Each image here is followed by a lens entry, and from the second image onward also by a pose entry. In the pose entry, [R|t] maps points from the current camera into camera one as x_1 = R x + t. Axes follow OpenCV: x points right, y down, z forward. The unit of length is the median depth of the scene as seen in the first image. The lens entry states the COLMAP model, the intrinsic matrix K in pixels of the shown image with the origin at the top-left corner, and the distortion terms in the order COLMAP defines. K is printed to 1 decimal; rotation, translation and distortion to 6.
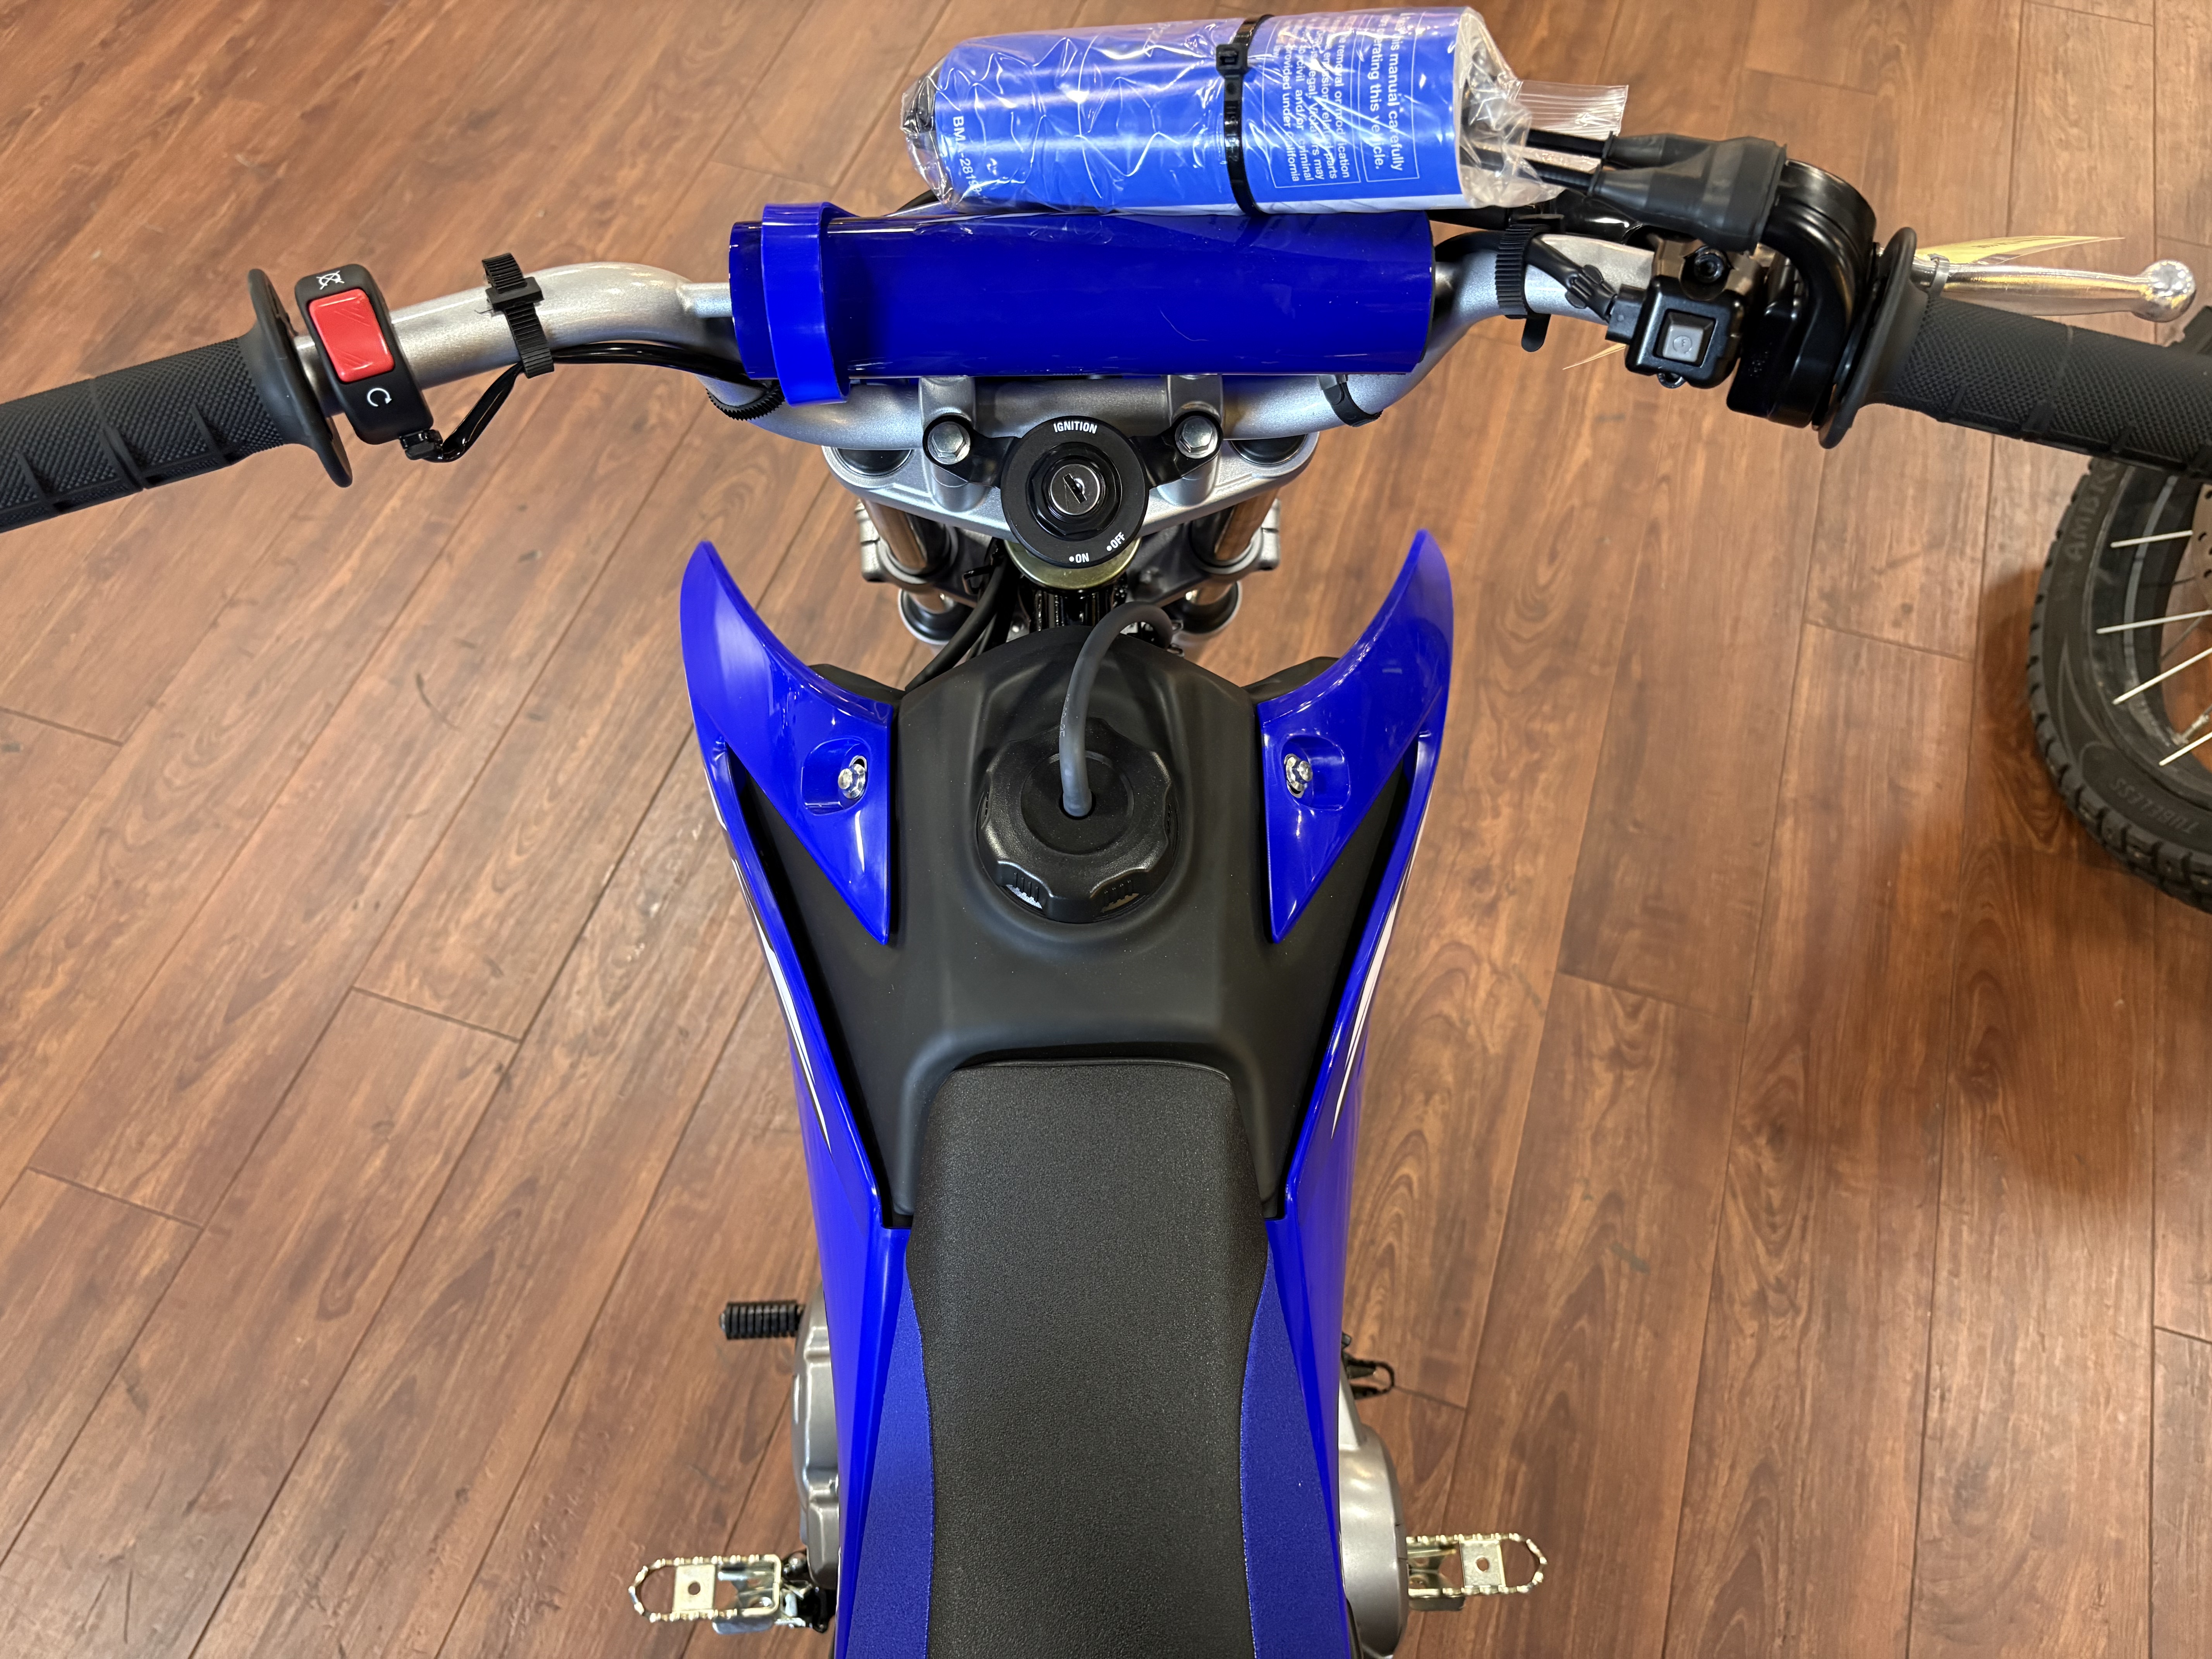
lens RADIAL K [[1668.4, 0, 1081.5], [0, 1668.4, 812.8], [0, 0, 1]] dist [0.026543, -0.033087]
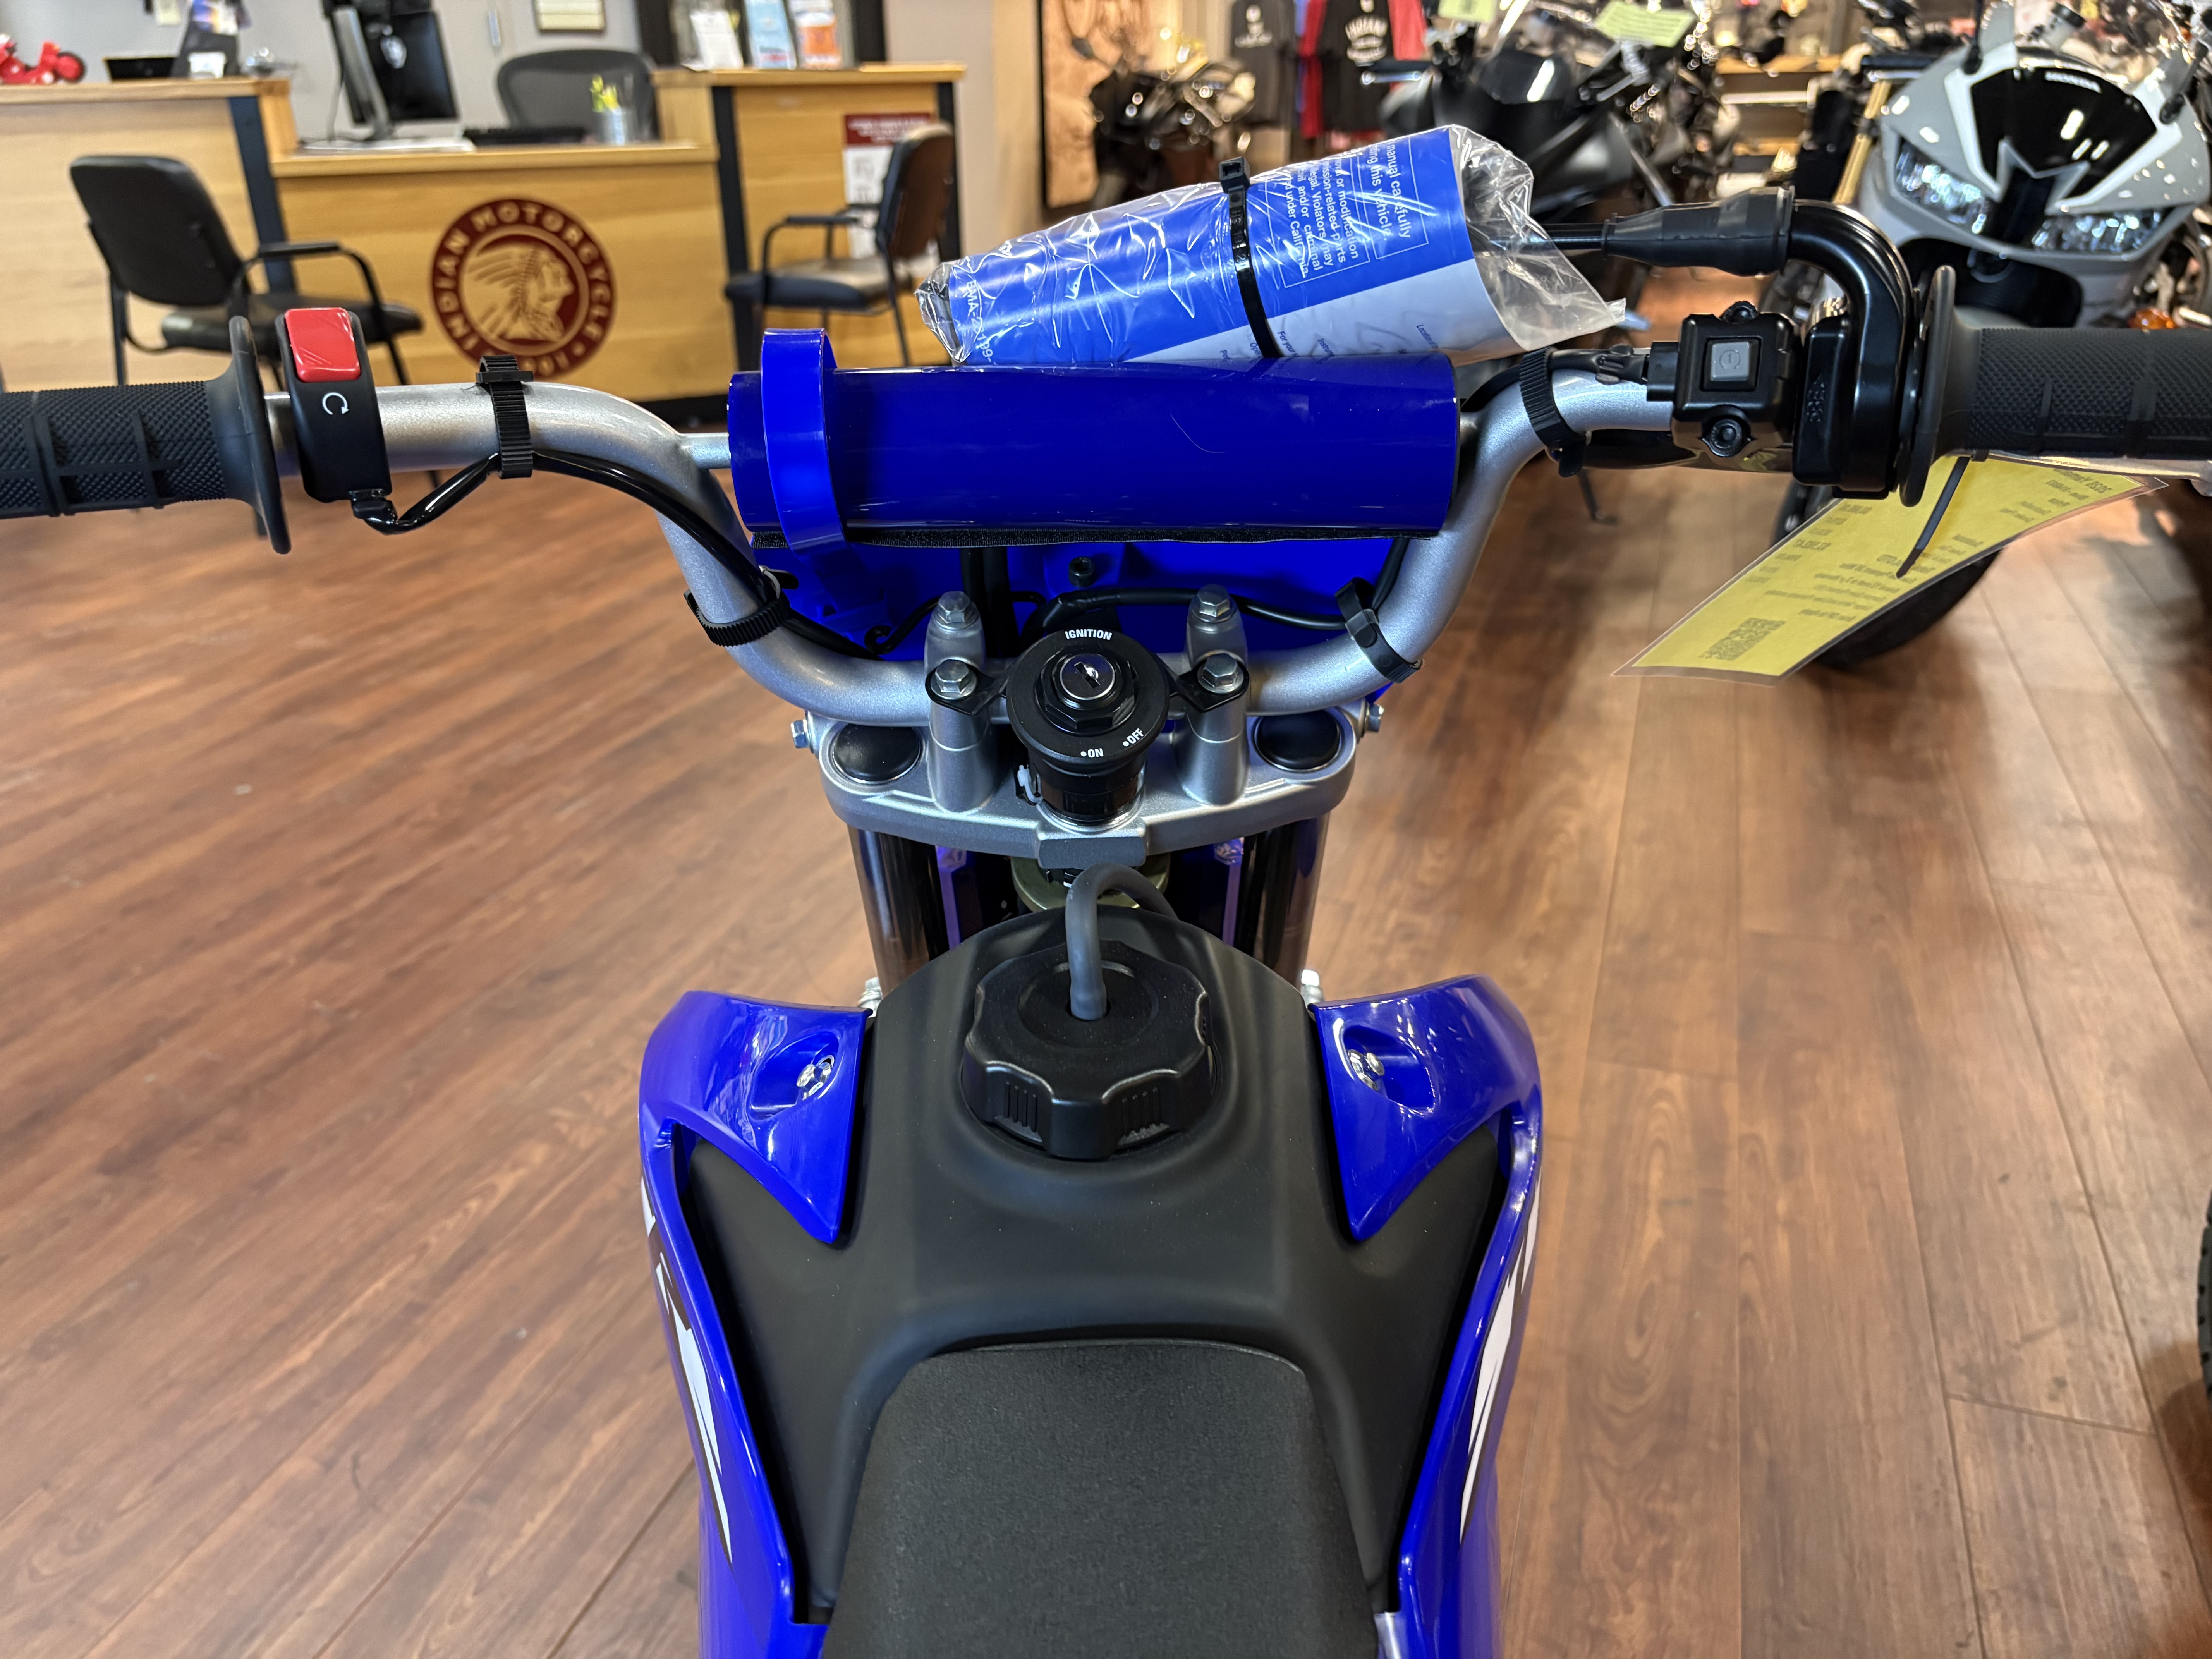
lens RADIAL K [[1668.4, 0, 1080.7], [0, 1668.4, 815.9], [0, 0, 1]] dist [0.026543, -0.033087]
pose [[0.999700, -0.006145, -0.023708, 0.004778], [-0.008018, 0.832557, -0.553881, 0.134061], [0.023142, 0.553905, 0.832258, 0.105638]]
